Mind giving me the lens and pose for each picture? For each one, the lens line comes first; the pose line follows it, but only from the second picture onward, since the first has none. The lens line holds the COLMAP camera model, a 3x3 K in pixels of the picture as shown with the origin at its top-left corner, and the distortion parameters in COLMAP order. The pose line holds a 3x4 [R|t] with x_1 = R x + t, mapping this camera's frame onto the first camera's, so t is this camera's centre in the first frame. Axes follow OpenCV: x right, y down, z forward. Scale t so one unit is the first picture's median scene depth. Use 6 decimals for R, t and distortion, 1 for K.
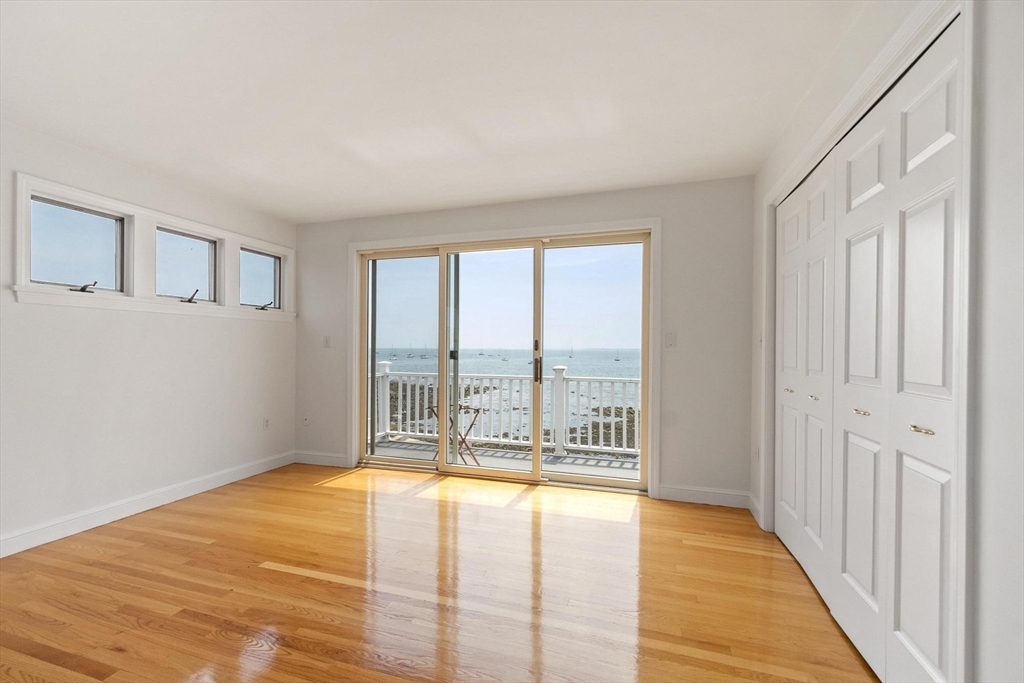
lens RADIAL K [[453.2, 0, 484.0], [0, 453.2, 349.9], [0, 0, 1]] dist [-0.000091, -0.000014]
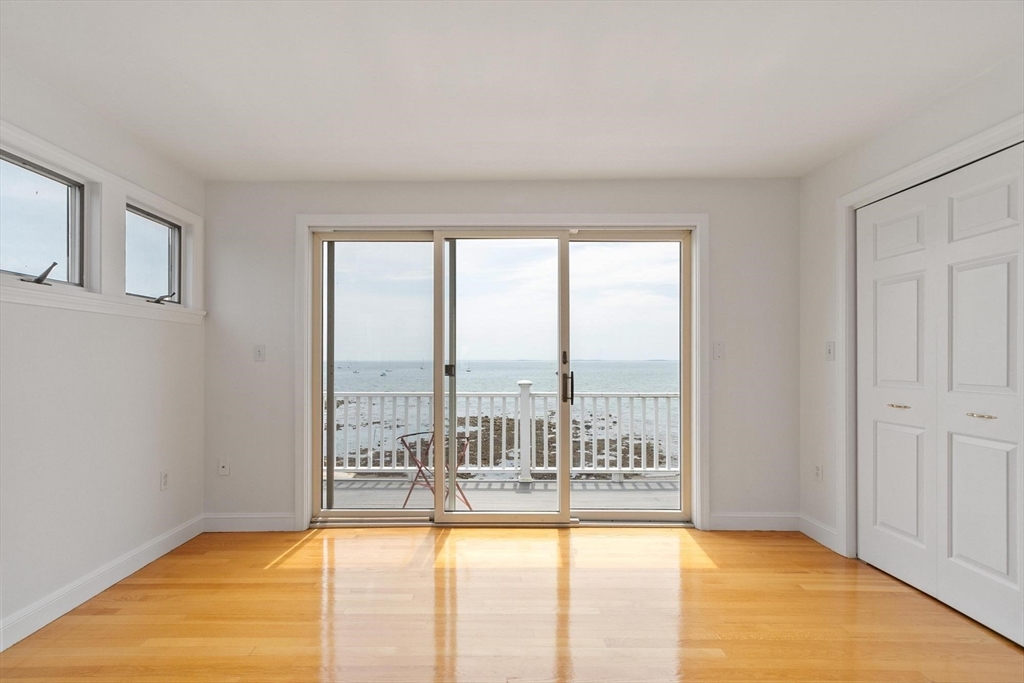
lens RADIAL K [[466.0, 0, 511.5], [0, 466.0, 357.8], [0, 0, 1]] dist [0.002403, -0.000314]
pose [[0.947546, -0.003279, 0.319604, -0.233975], [0.005871, 0.999957, -0.007147, -0.004061], [-0.319566, 0.008649, 0.947524, 0.219411]]
